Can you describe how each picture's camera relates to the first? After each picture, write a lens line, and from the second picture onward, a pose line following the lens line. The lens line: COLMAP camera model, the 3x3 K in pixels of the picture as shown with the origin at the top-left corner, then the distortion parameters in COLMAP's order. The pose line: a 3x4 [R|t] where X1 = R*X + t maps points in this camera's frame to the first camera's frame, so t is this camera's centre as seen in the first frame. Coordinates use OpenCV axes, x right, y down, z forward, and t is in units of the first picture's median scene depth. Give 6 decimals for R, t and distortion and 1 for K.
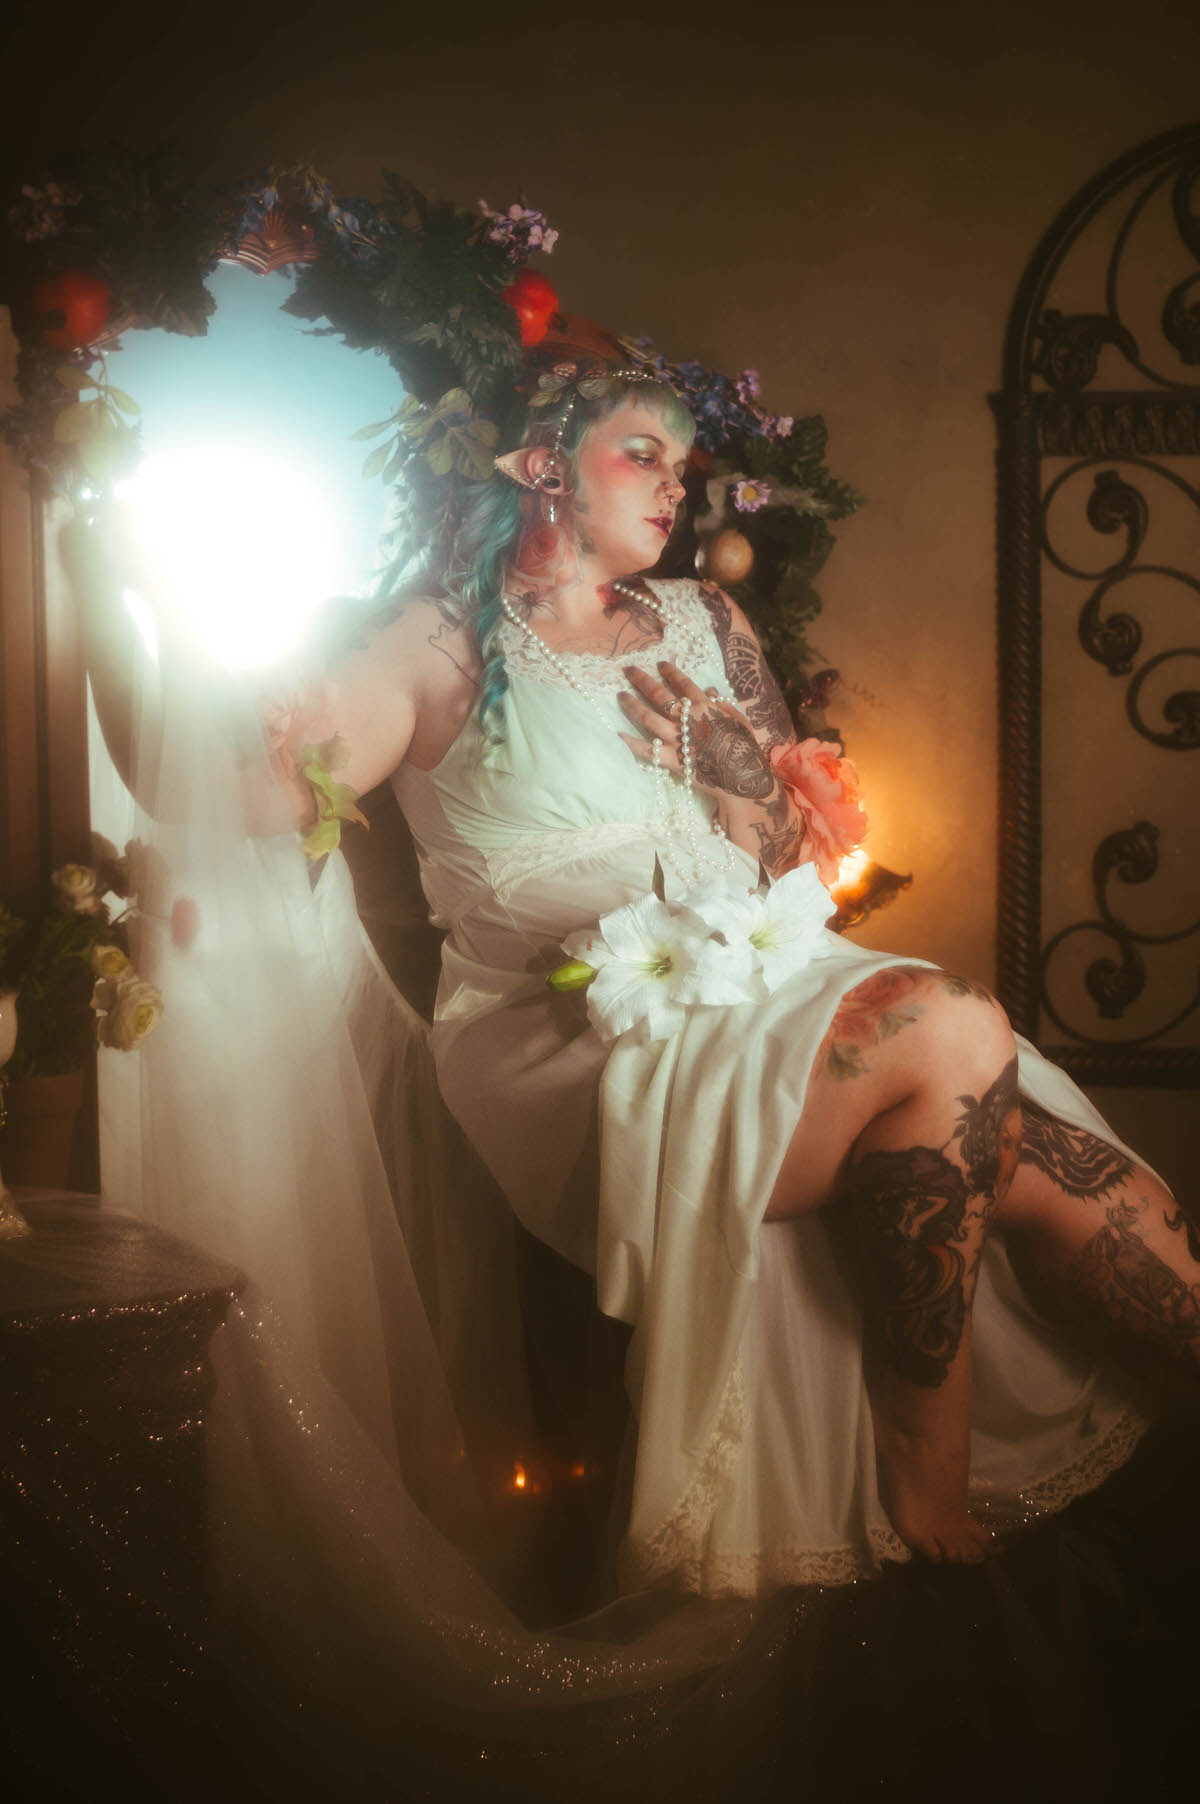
lens RADIAL K [[3202.3, 0, 569.3], [0, 3202.3, 828.6], [0, 0, 1]] dist [-0.038320, 0.000000]
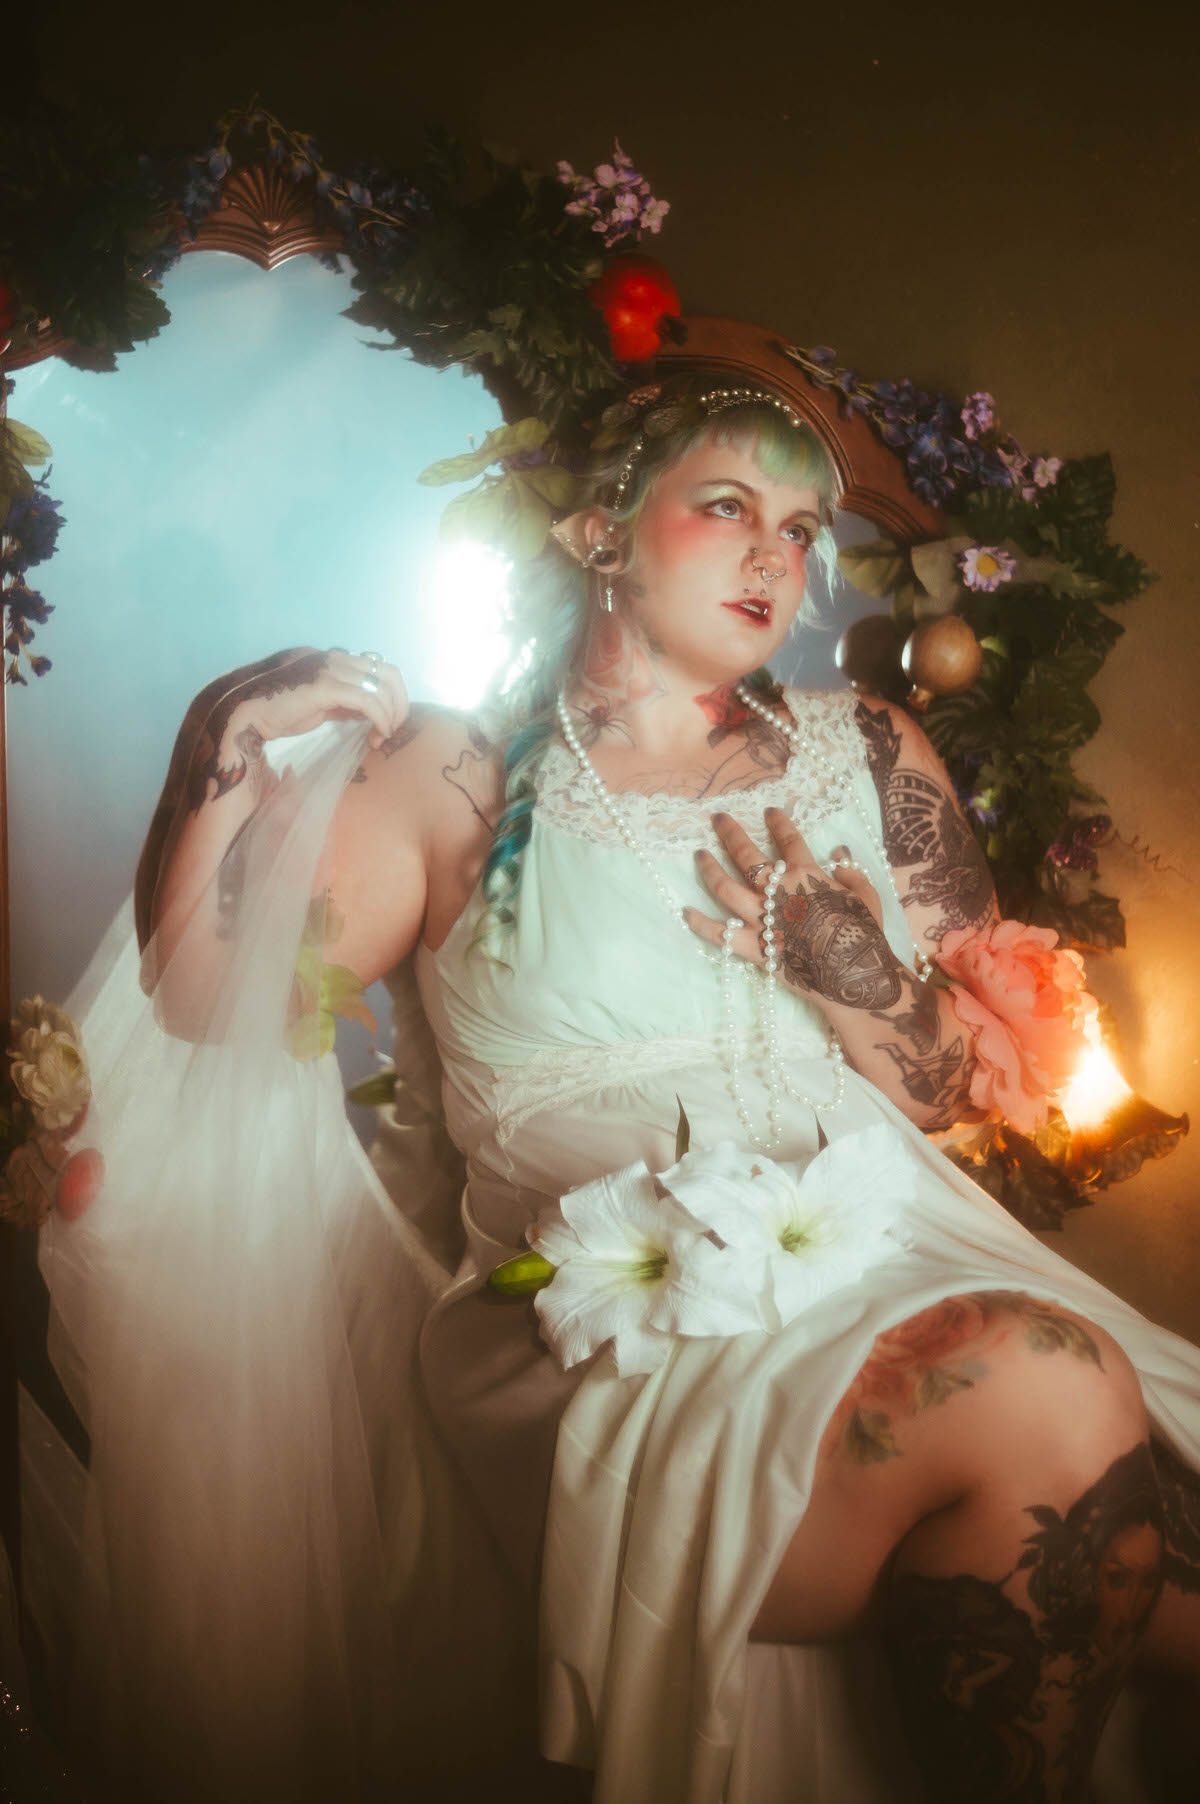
lens RADIAL K [[3202.3, 0, 593.3], [0, 3202.3, 885.4], [0, 0, 1]] dist [-0.038320, 0.000000]
pose [[0.951011, 0.040596, -0.306480, 0.196847], [-0.036465, 0.999151, 0.019193, -0.044548], [0.306999, -0.007077, 0.951684, 0.297810]]
